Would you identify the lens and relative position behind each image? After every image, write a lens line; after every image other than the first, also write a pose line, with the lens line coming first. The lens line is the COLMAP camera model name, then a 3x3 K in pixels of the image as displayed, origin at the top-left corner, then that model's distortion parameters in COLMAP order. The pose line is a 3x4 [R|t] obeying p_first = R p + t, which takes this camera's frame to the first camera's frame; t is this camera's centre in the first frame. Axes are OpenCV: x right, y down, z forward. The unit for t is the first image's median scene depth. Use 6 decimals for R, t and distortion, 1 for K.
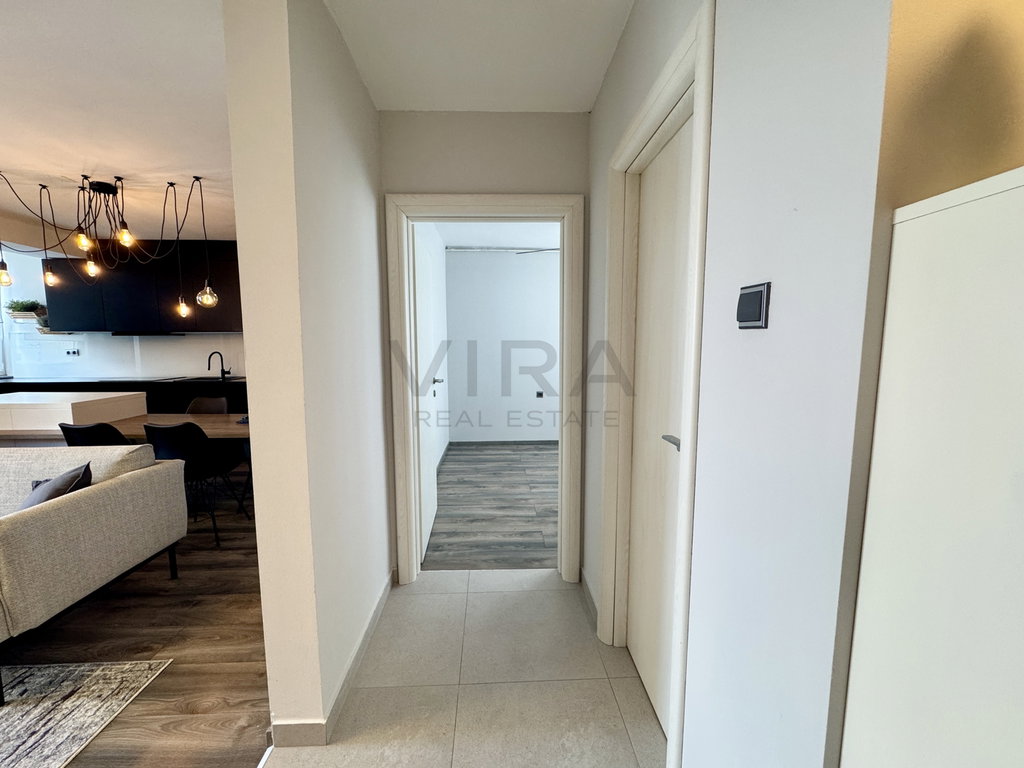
lens RADIAL K [[409.0, 0, 512.6], [0, 409.0, 385.9], [0, 0, 1]] dist [-0.001386, 0.000166]
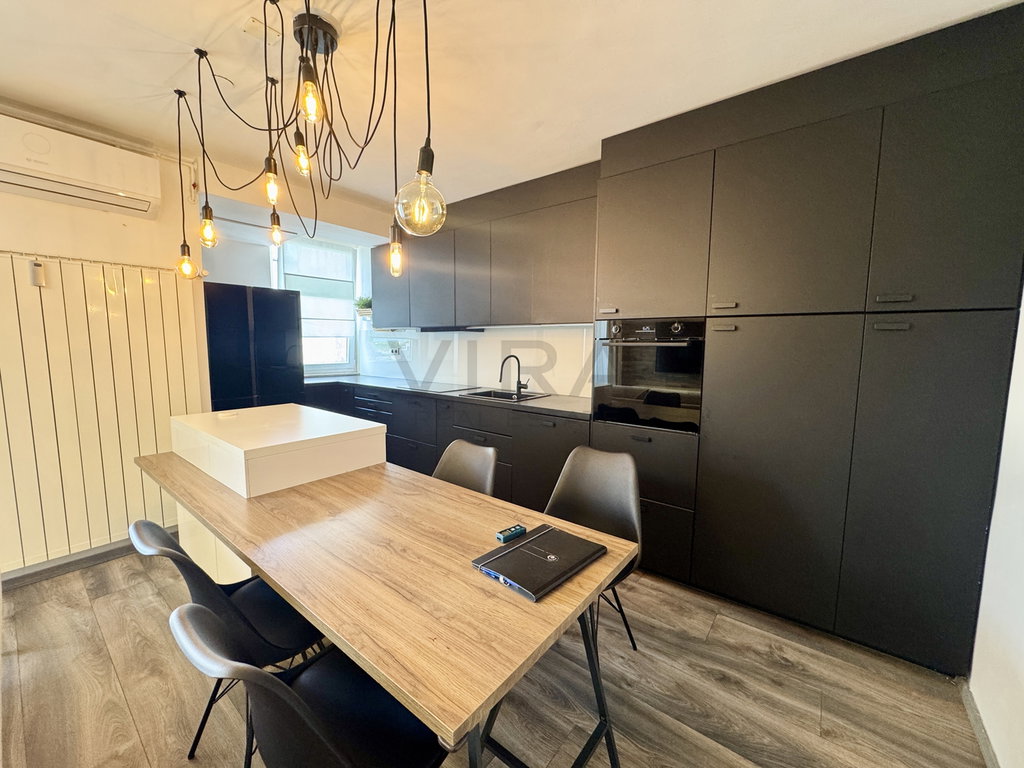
lens RADIAL K [[409.0, 0, 515.2], [0, 409.0, 385.6], [0, 0, 1]] dist [-0.001386, 0.000166]
pose [[0.757471, 0.077389, -0.648266, -0.455065], [-0.079257, 0.996506, 0.026353, -0.083841], [0.648041, 0.031418, 0.760958, 0.797640]]
